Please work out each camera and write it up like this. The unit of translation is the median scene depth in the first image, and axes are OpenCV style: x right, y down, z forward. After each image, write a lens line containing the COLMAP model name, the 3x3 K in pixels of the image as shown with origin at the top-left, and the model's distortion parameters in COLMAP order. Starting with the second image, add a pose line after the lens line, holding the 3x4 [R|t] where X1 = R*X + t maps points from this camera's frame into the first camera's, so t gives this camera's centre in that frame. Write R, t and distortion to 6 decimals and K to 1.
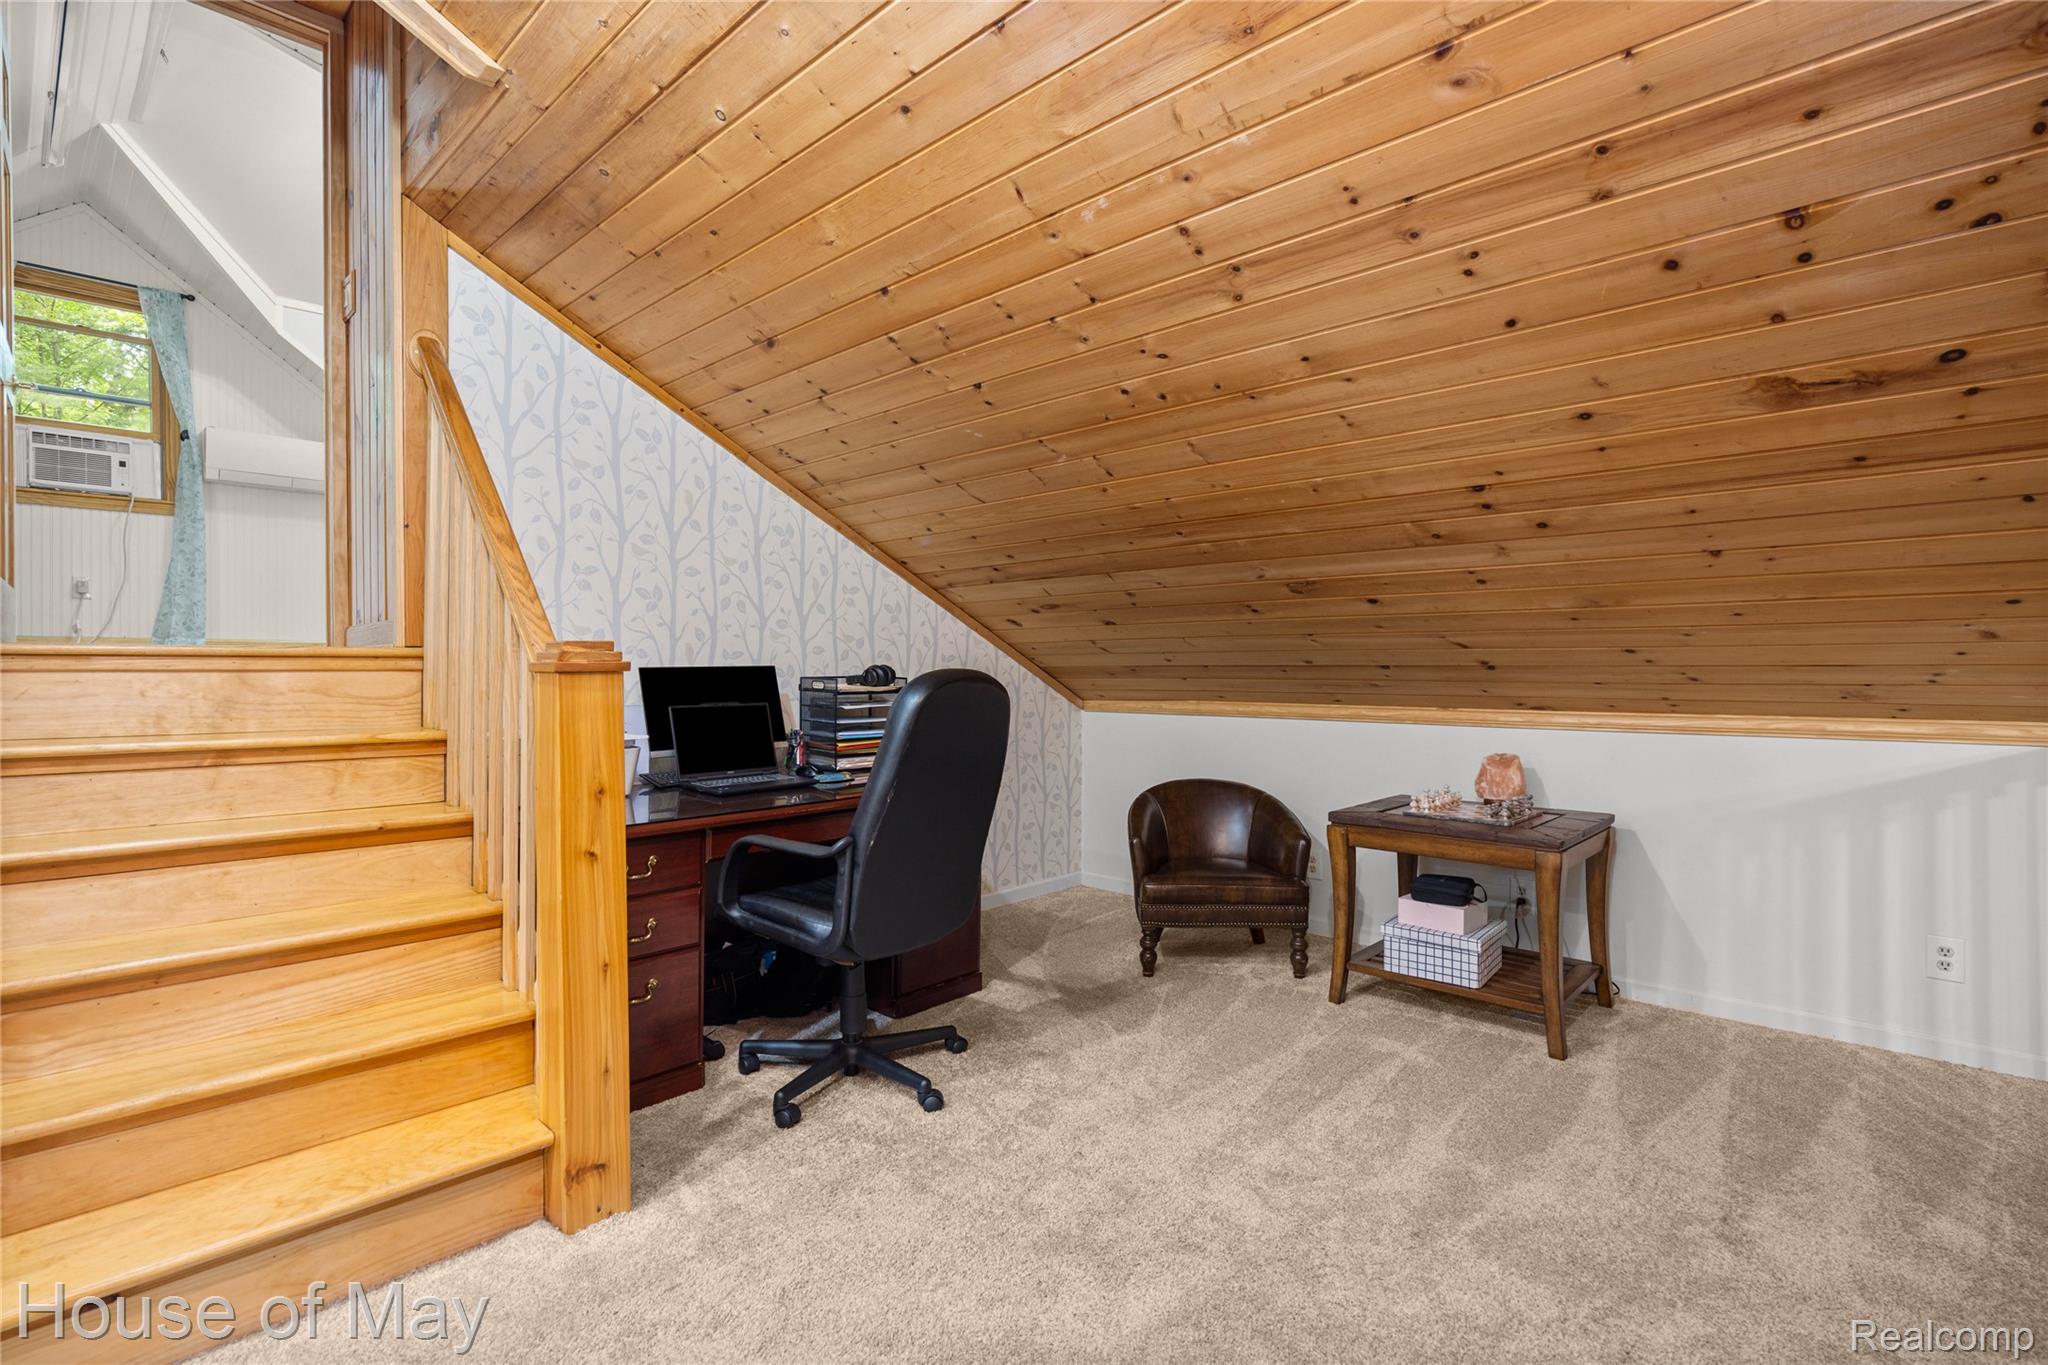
lens RADIAL K [[963.5, 0, 1021.2], [0, 963.5, 682.2], [0, 0, 1]] dist [-0.006400, -0.001436]
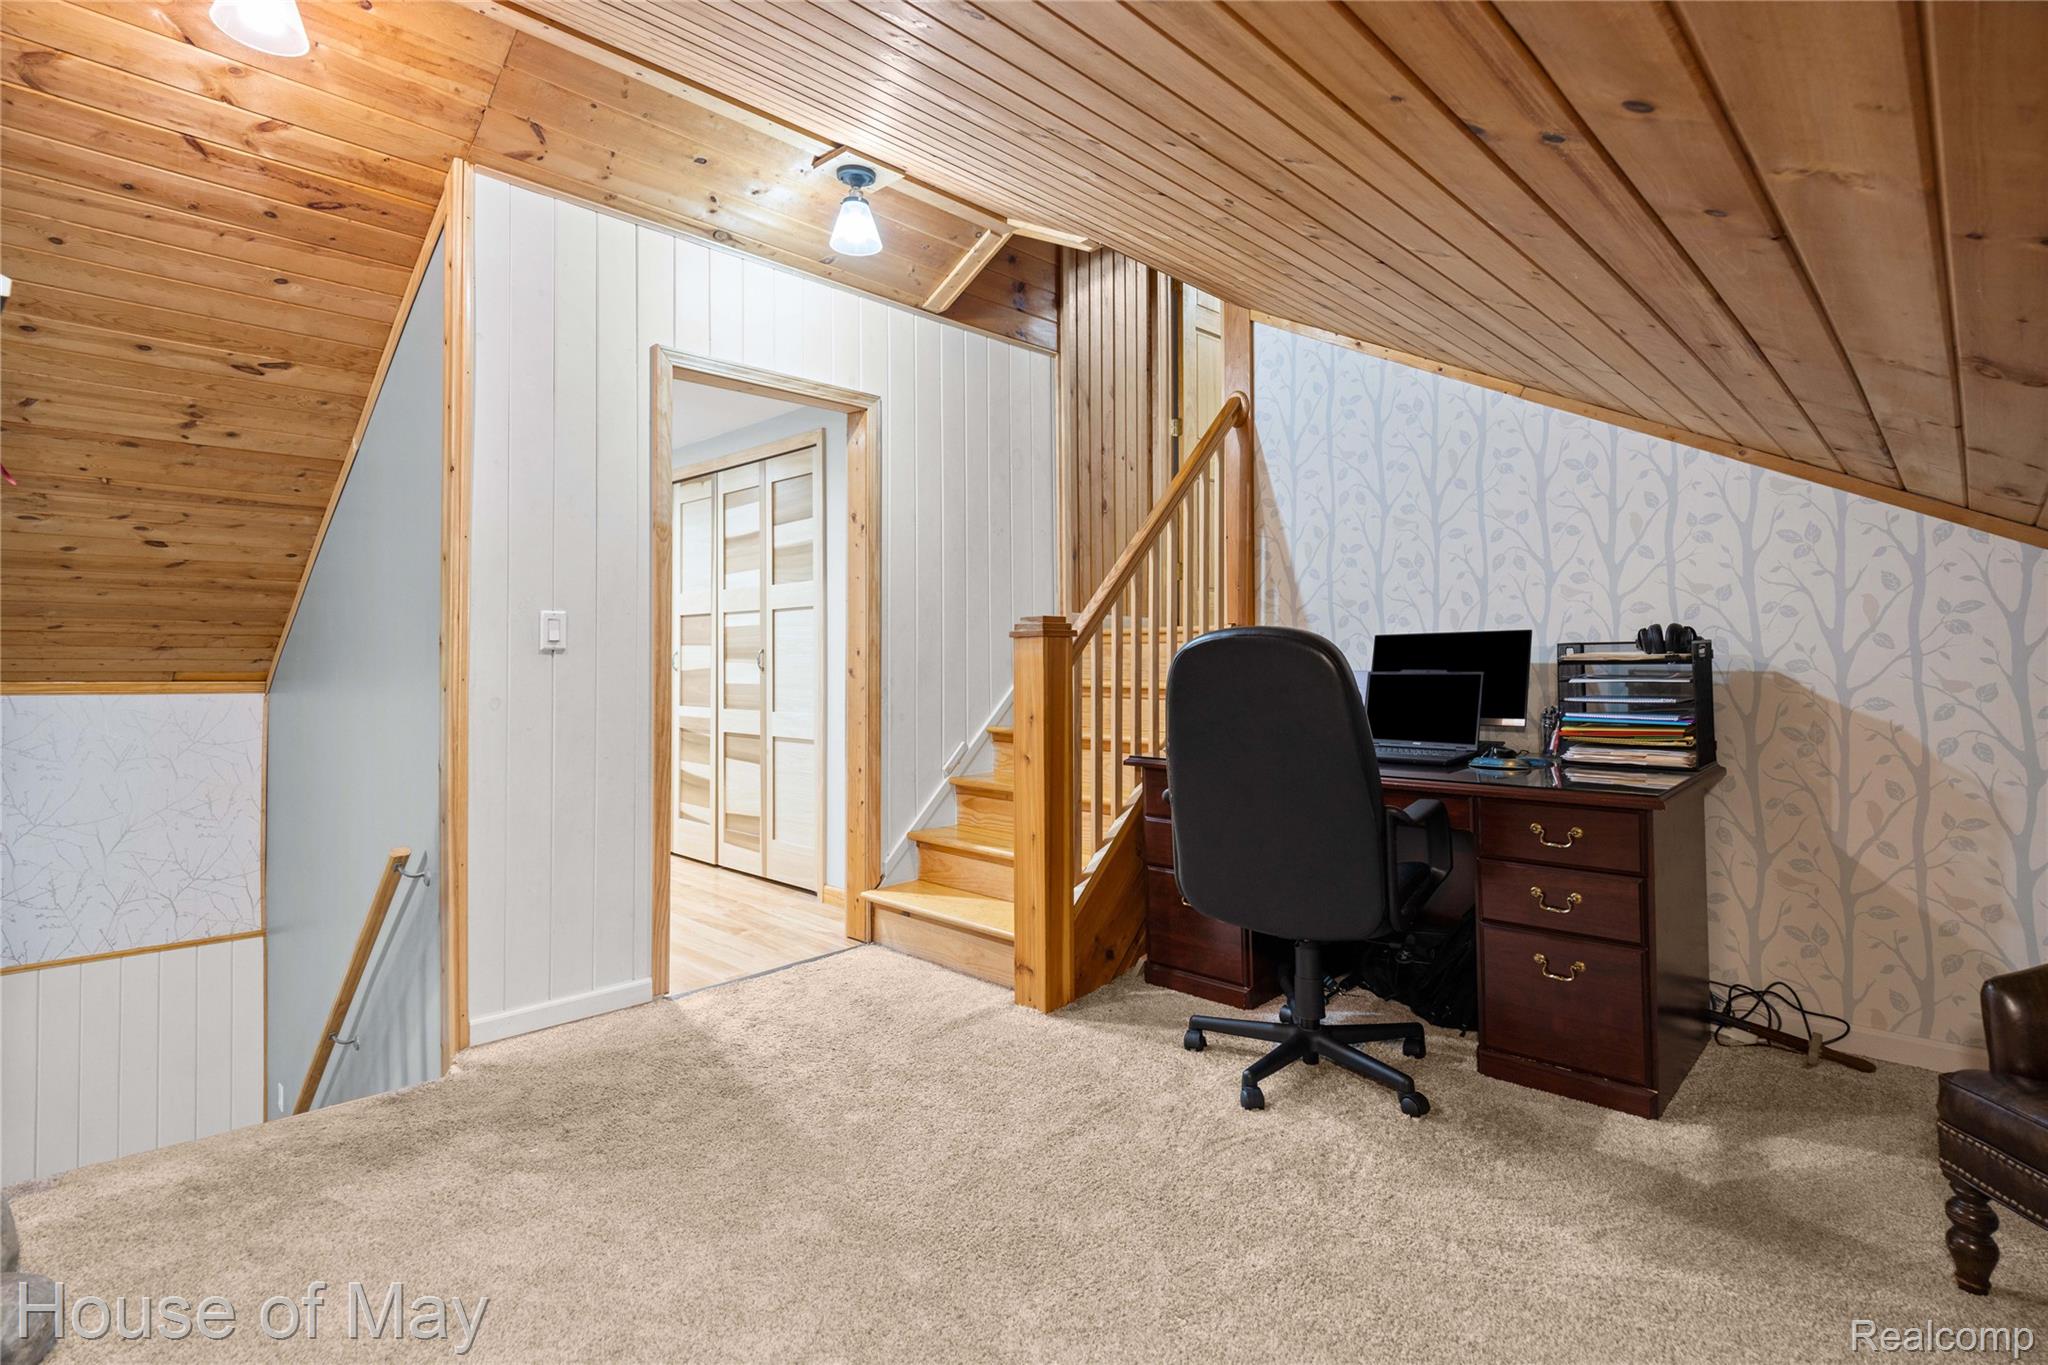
lens RADIAL K [[963.5, 0, 1031.3], [0, 963.5, 661.4], [0, 0, 1]] dist [-0.006400, -0.001436]
pose [[0.000212, 0.012089, -0.999927, 0.615410], [0.002433, 0.999924, 0.012089, -0.000725], [0.999997, -0.002435, 0.000182, 0.583334]]
